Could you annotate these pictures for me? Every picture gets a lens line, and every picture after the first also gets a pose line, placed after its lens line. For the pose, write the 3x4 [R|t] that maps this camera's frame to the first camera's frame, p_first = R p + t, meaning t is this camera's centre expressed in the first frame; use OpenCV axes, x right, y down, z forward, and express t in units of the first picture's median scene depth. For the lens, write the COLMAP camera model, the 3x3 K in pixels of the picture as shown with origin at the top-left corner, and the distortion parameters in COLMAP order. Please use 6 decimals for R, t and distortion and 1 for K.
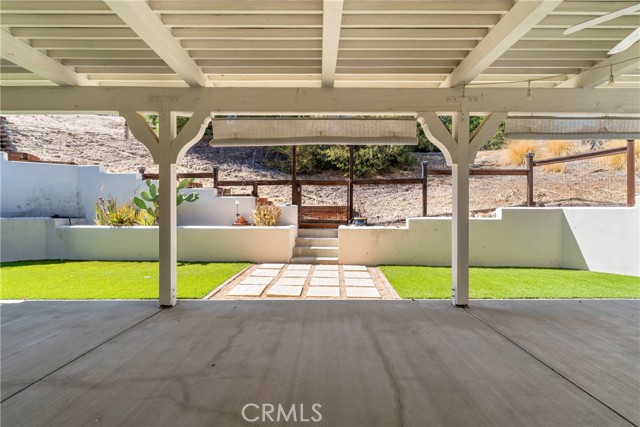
lens RADIAL K [[288.3, 0, 320.0], [0, 288.3, 213.5], [0, 0, 1]] dist [-0.003521, 0.000102]
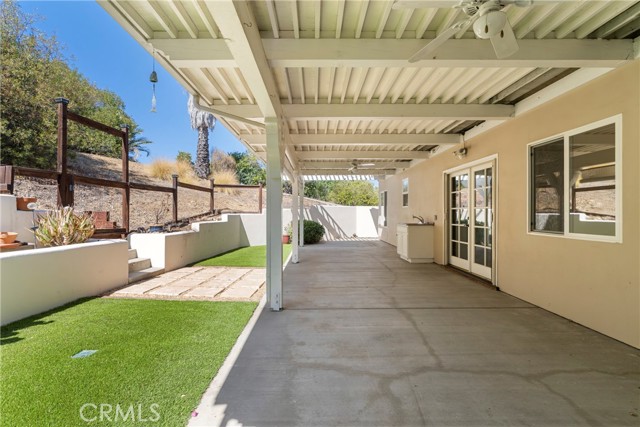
lens RADIAL K [[294.1, 0, 320.0], [0, 294.1, 213.5], [0, 0, 1]] dist [-0.005312, -0.000128]
pose [[-0.013370, -0.002260, 0.999908, -1.124127], [0.006065, 0.999979, 0.002341, -0.027686], [-0.999892, 0.006096, -0.013356, 0.583376]]
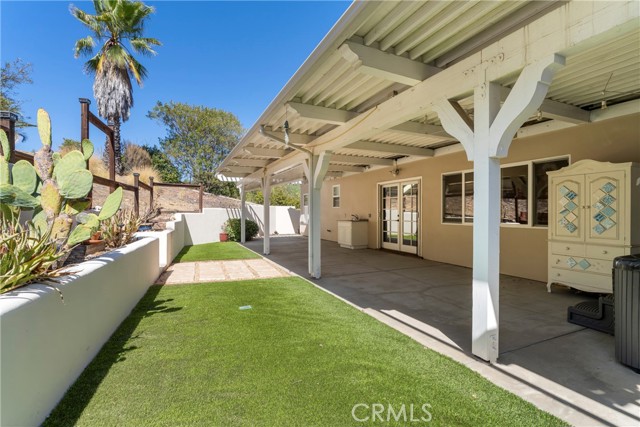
lens RADIAL K [[302.7, 0, 320.0], [0, 302.7, 213.5], [0, 0, 1]] dist [0.001354, 0.000208]
pose [[-0.426712, -0.005077, 0.904373, -1.405328], [0.004784, 0.999958, 0.007871, -0.032834], [-0.904375, 0.007685, -0.426669, 1.160344]]
